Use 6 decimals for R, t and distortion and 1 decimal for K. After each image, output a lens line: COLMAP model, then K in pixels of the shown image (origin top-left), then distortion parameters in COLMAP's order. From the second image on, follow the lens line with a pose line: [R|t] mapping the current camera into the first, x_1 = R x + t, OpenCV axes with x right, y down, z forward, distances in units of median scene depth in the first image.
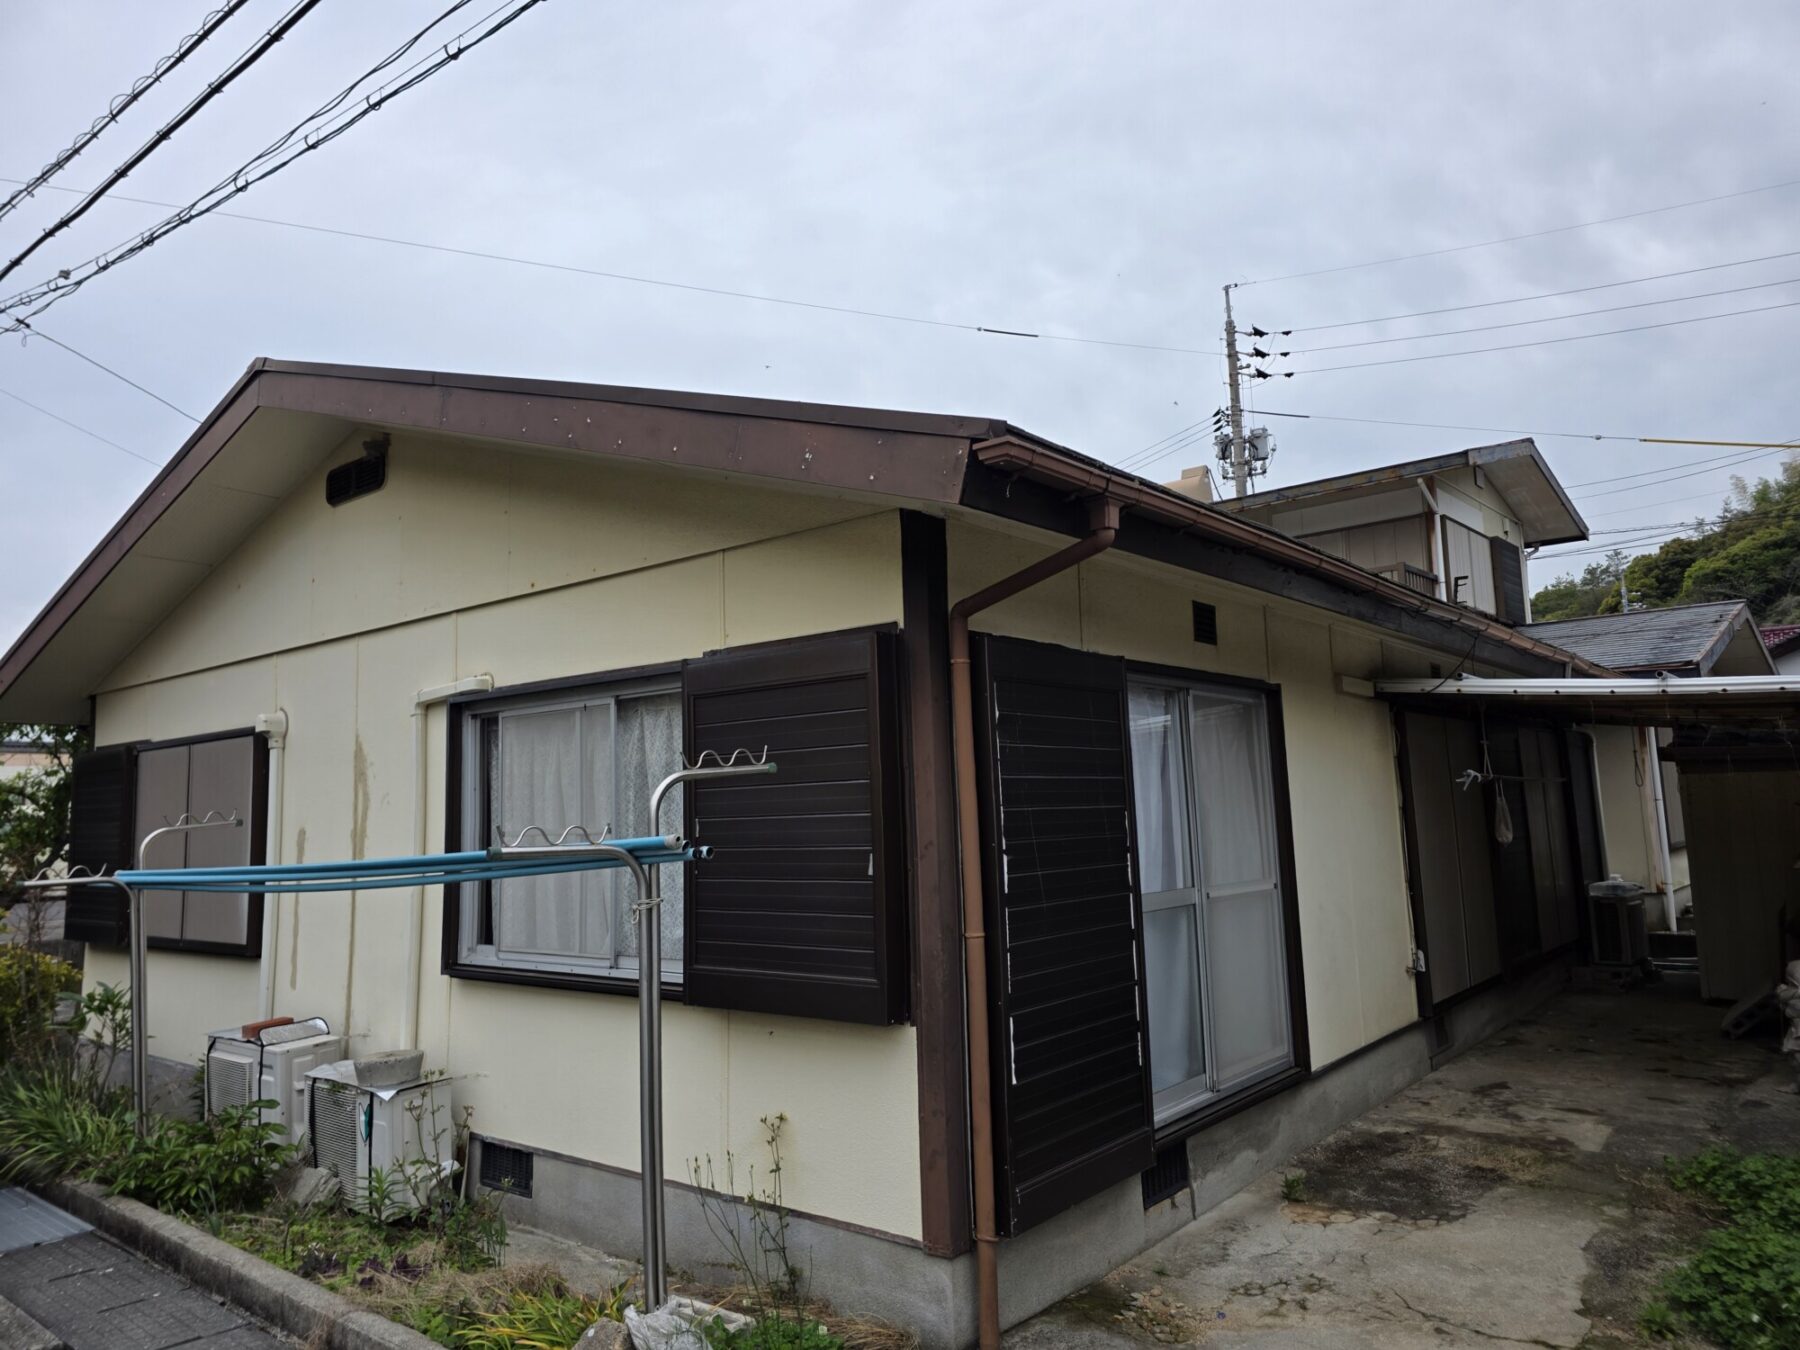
lens RADIAL K [[1223.2, 0, 891.6], [0, 1223.2, 666.4], [0, 0, 1]] dist [0.048216, -0.032060]
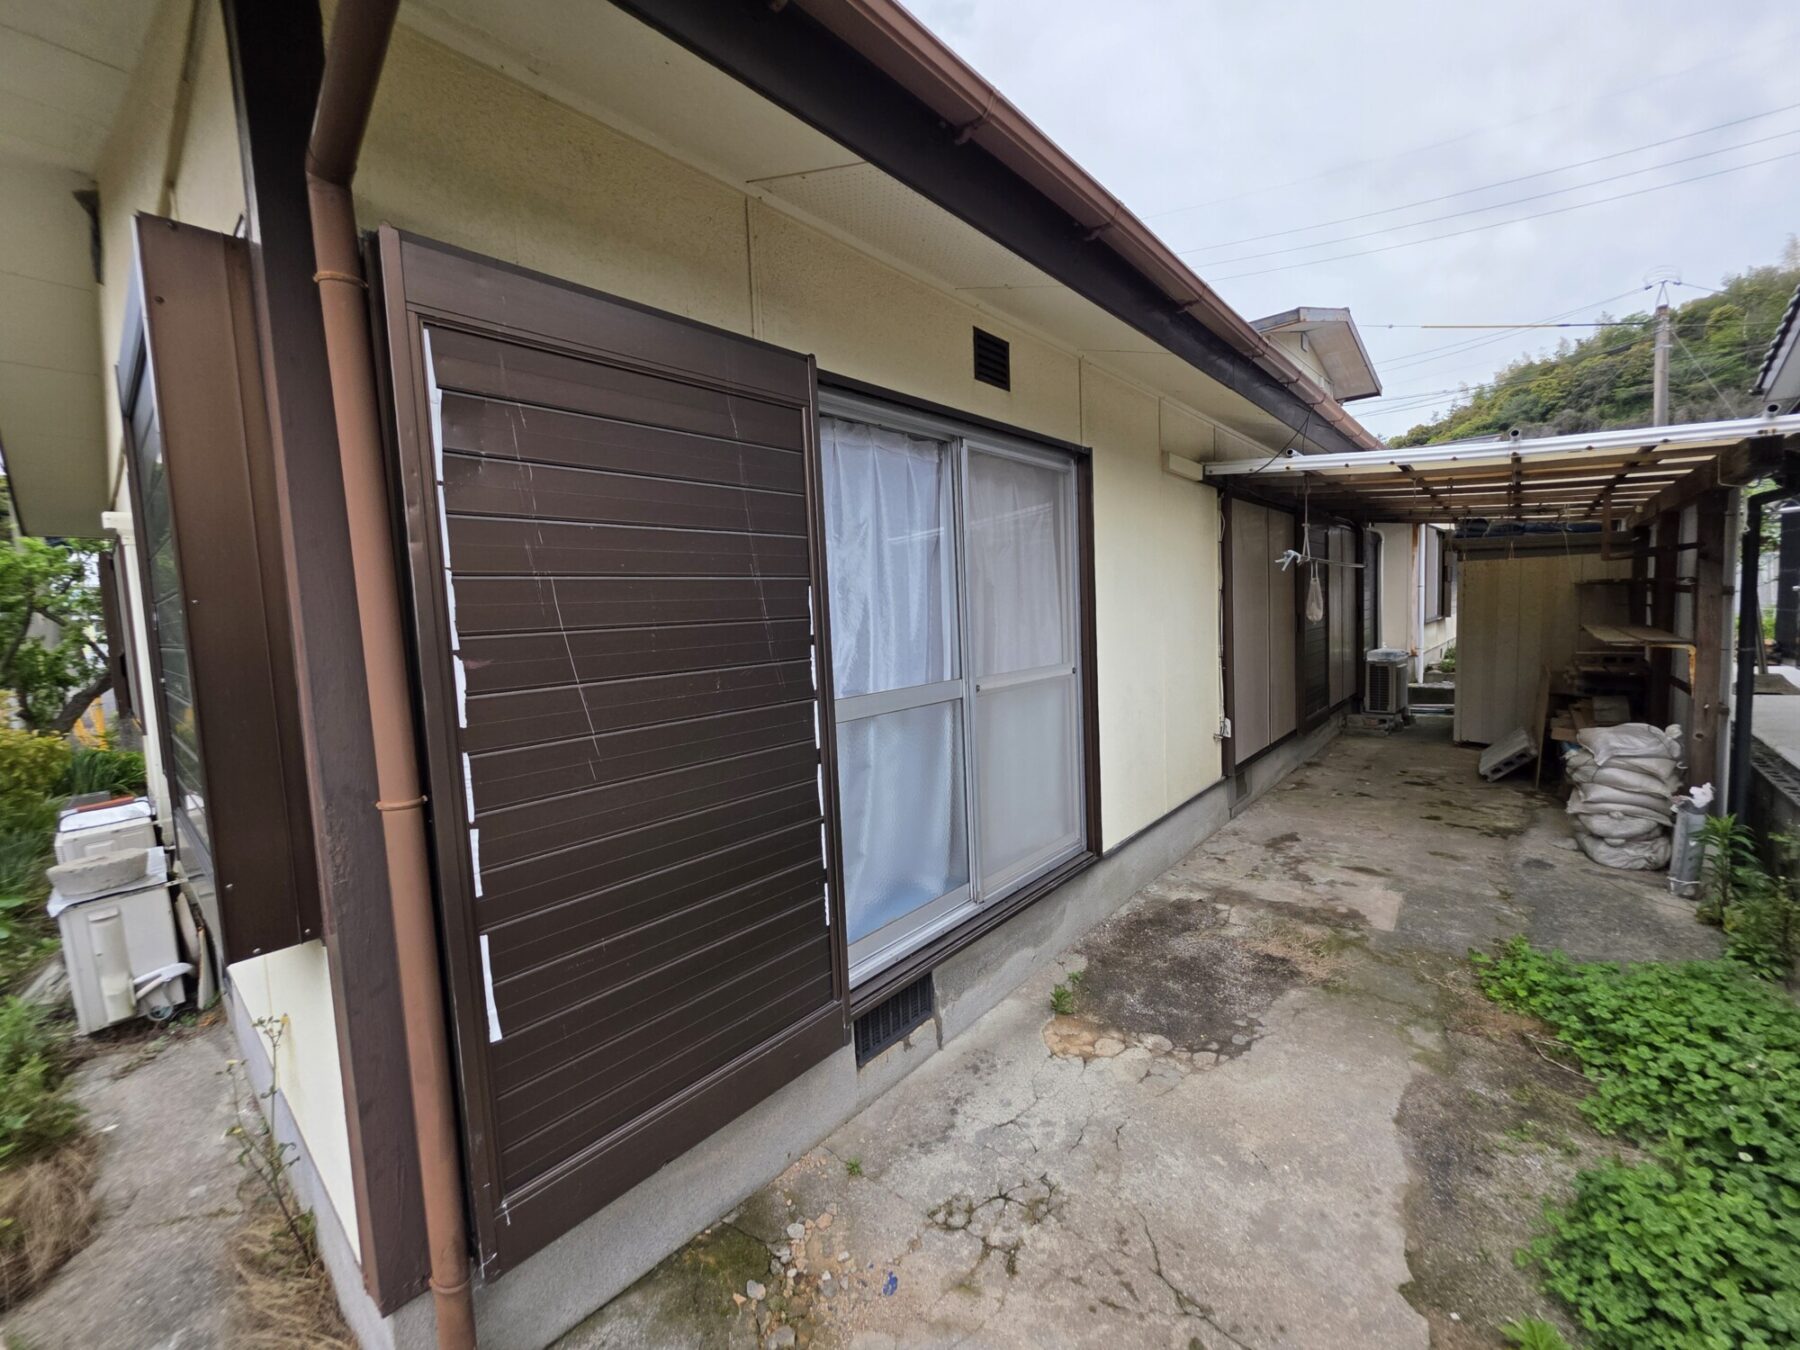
lens RADIAL K [[725.0, 0, 892.5], [0, 725.0, 672.4], [0, 0, 1]] dist [-0.005133, 0.000420]
pose [[0.998935, -0.011012, -0.044809, 0.213291], [0.019924, 0.978849, 0.203610, 0.070395], [0.041619, -0.204286, 0.978026, 0.492005]]
